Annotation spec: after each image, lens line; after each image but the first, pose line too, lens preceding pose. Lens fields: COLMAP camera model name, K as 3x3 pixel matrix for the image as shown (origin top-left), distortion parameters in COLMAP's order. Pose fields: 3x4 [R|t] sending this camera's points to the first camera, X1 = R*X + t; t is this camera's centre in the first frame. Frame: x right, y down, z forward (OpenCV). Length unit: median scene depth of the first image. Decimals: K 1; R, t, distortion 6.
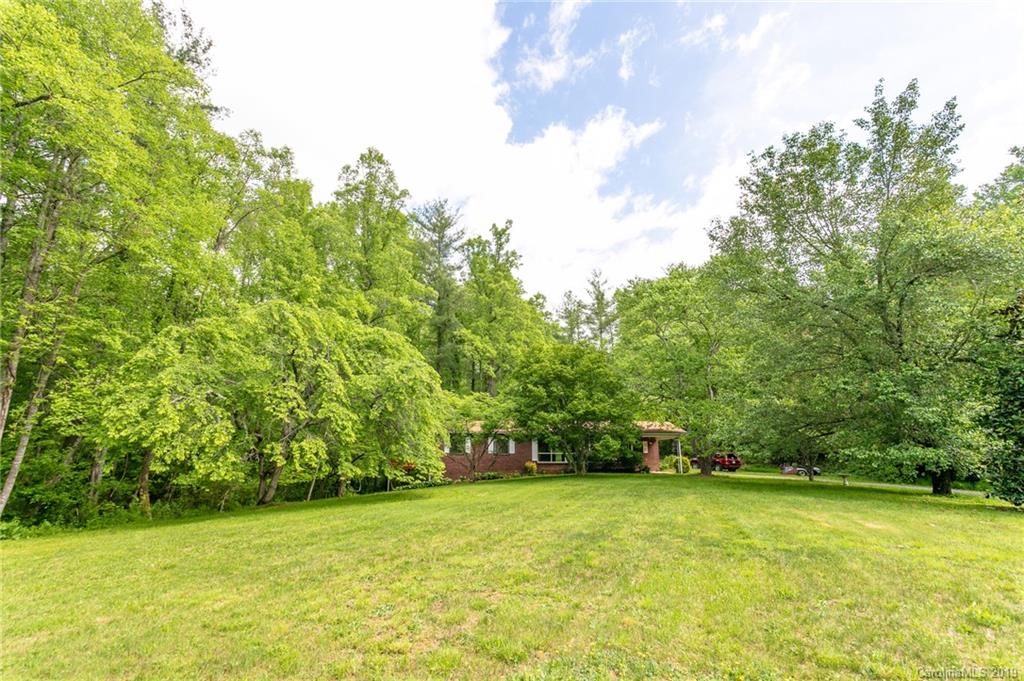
lens RADIAL K [[484.4, 0, 512.0], [0, 484.4, 340.5], [0, 0, 1]] dist [0.000889, 0.000586]
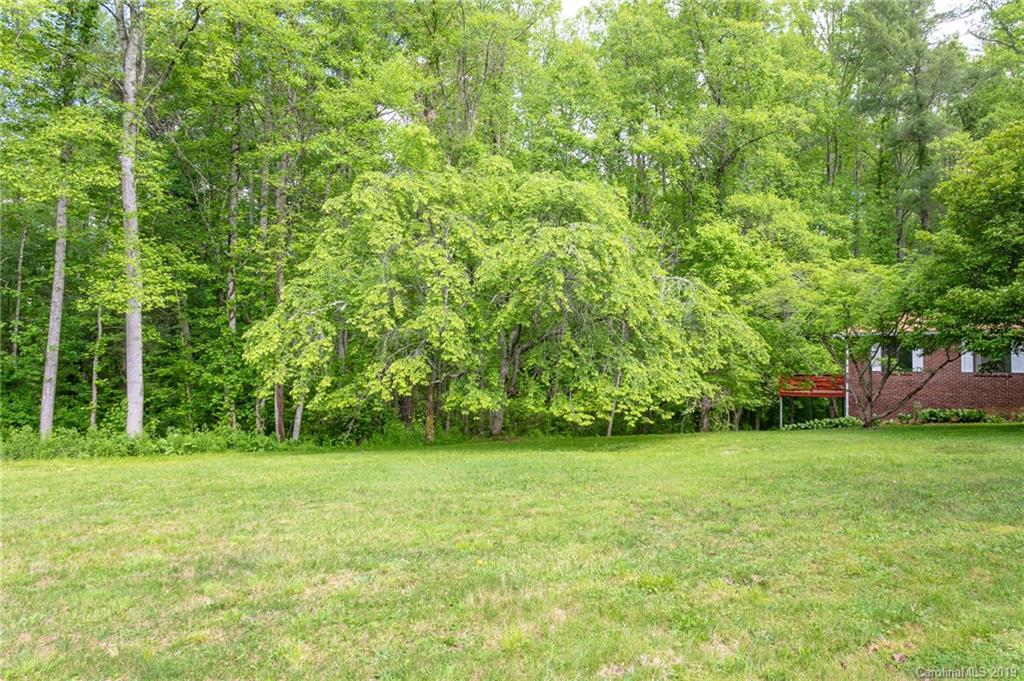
lens RADIAL K [[692.7, 0, 512.0], [0, 692.7, 340.5], [0, 0, 1]] dist [0.004459, 0.000891]
pose [[0.654841, -0.028009, -0.755248, 0.390338], [0.172243, 0.978545, 0.113055, 0.073330], [0.735878, -0.204119, 0.645616, 0.378473]]
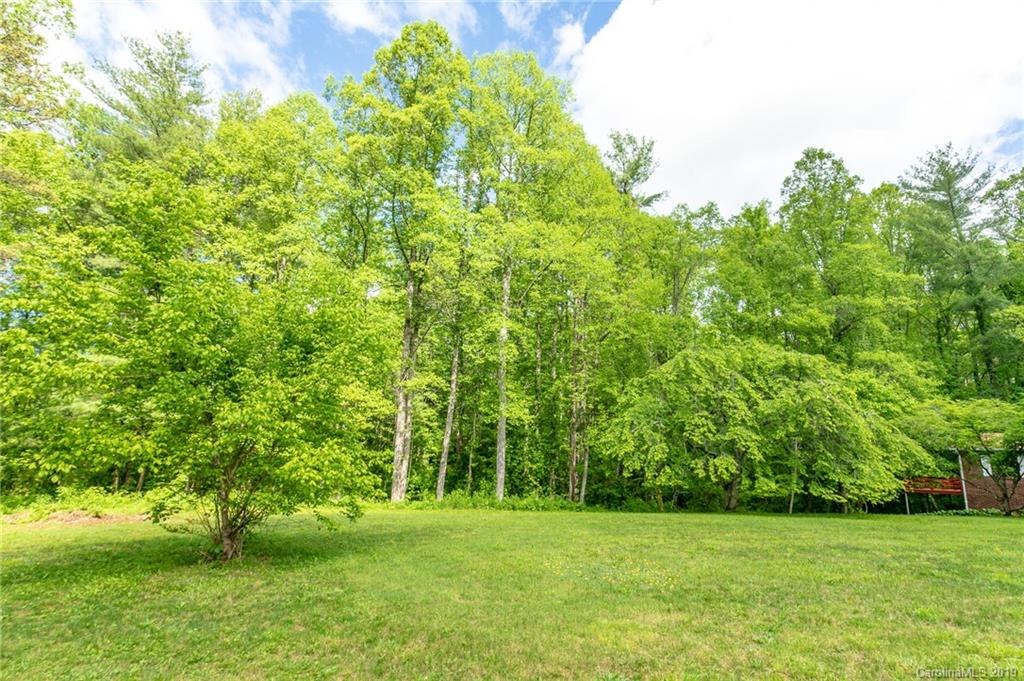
lens RADIAL K [[503.3, 0, 512.0], [0, 503.3, 340.5], [0, 0, 1]] dist [-0.000907, -0.000455]
pose [[0.518092, -0.180678, -0.836024, 0.368965], [0.162148, 0.980457, -0.111407, -0.028752], [0.839815, -0.077841, 0.537263, -0.109025]]
